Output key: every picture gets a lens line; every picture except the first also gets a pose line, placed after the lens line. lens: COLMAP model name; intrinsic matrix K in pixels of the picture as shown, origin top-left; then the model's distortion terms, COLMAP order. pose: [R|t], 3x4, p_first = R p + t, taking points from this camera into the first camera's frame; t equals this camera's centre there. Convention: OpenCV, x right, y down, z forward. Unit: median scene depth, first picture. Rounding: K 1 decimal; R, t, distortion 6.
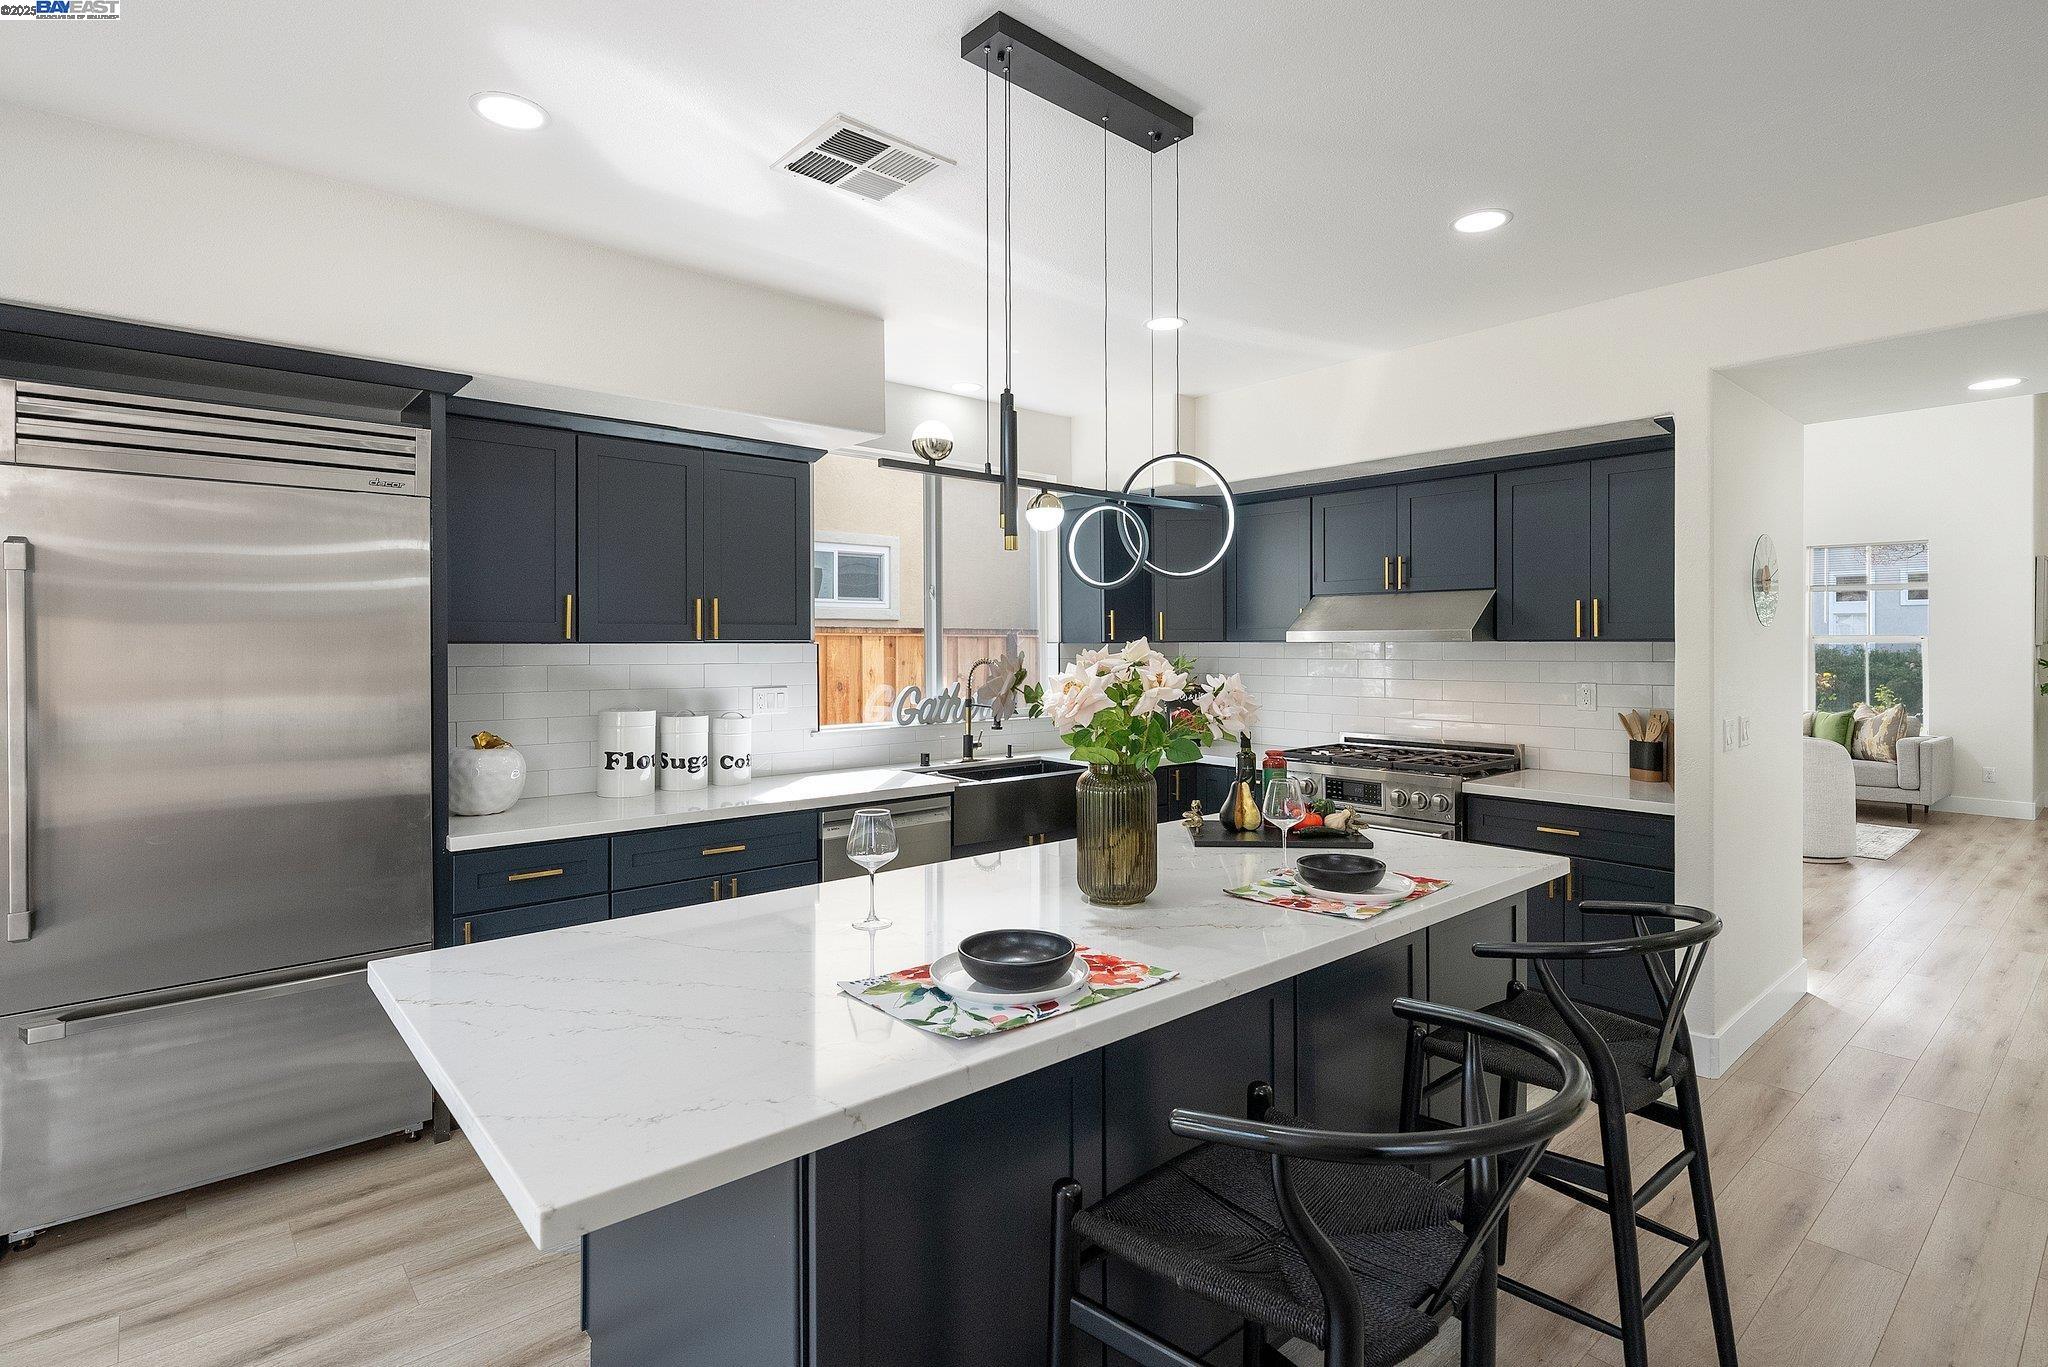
lens RADIAL K [[1014.5, 0, 1010.9], [0, 1014.5, 654.1], [0, 0, 1]] dist [-0.001396, -0.000143]
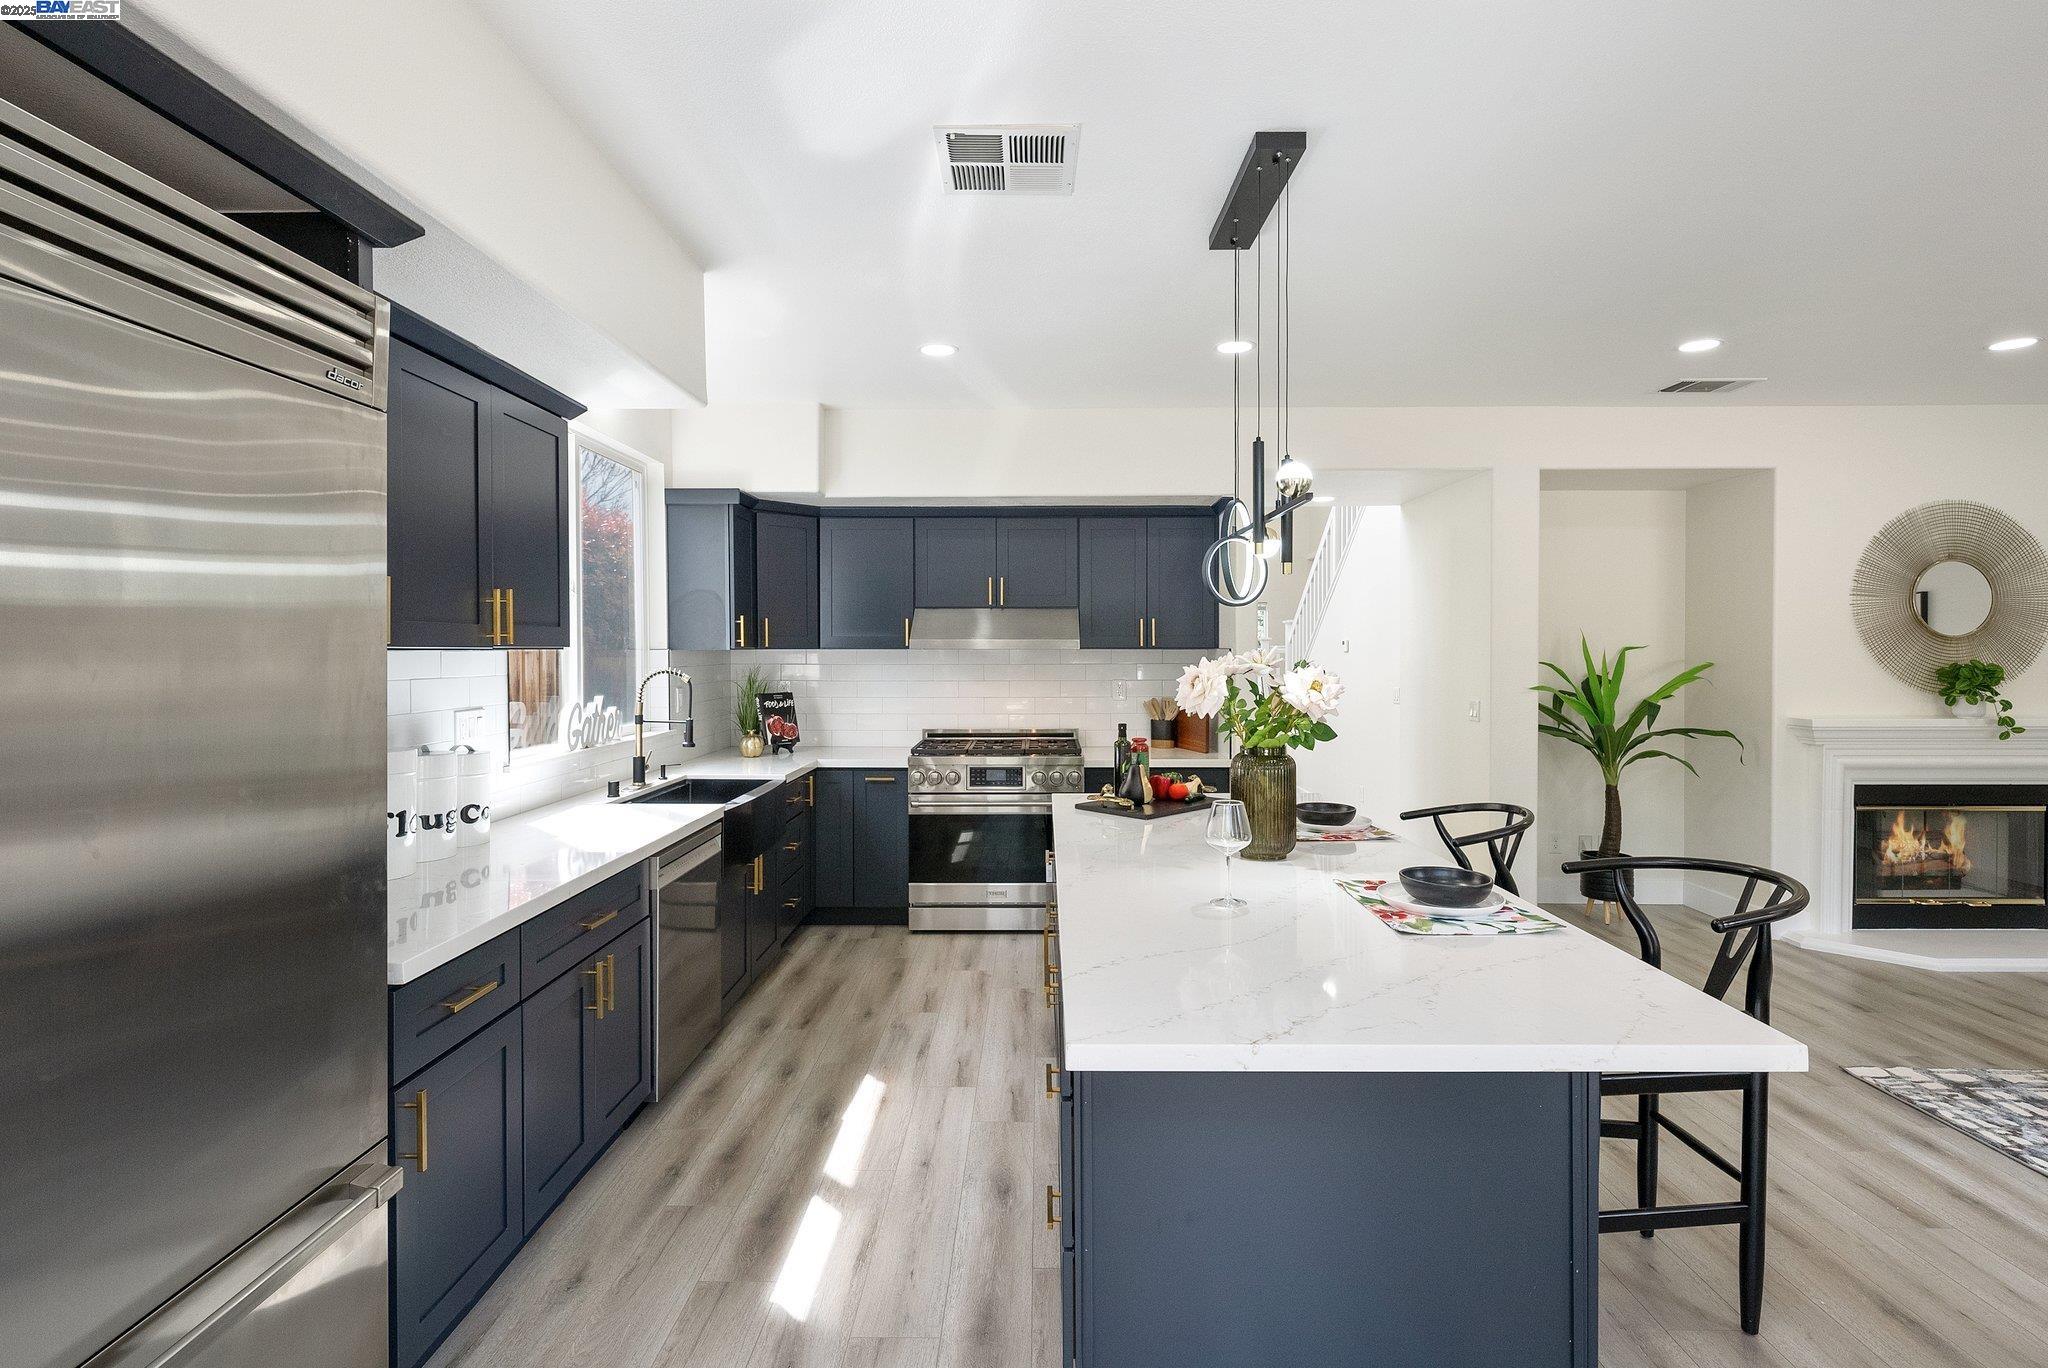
lens RADIAL K [[989.4, 0, 1030.5], [0, 989.4, 659.0], [0, 0, 1]] dist [-0.000007, 0.000579]
pose [[0.665706, -0.006565, 0.746185, -0.544394], [0.007029, 0.999972, 0.002527, -0.003911], [-0.746181, 0.003563, 0.665734, 0.223987]]
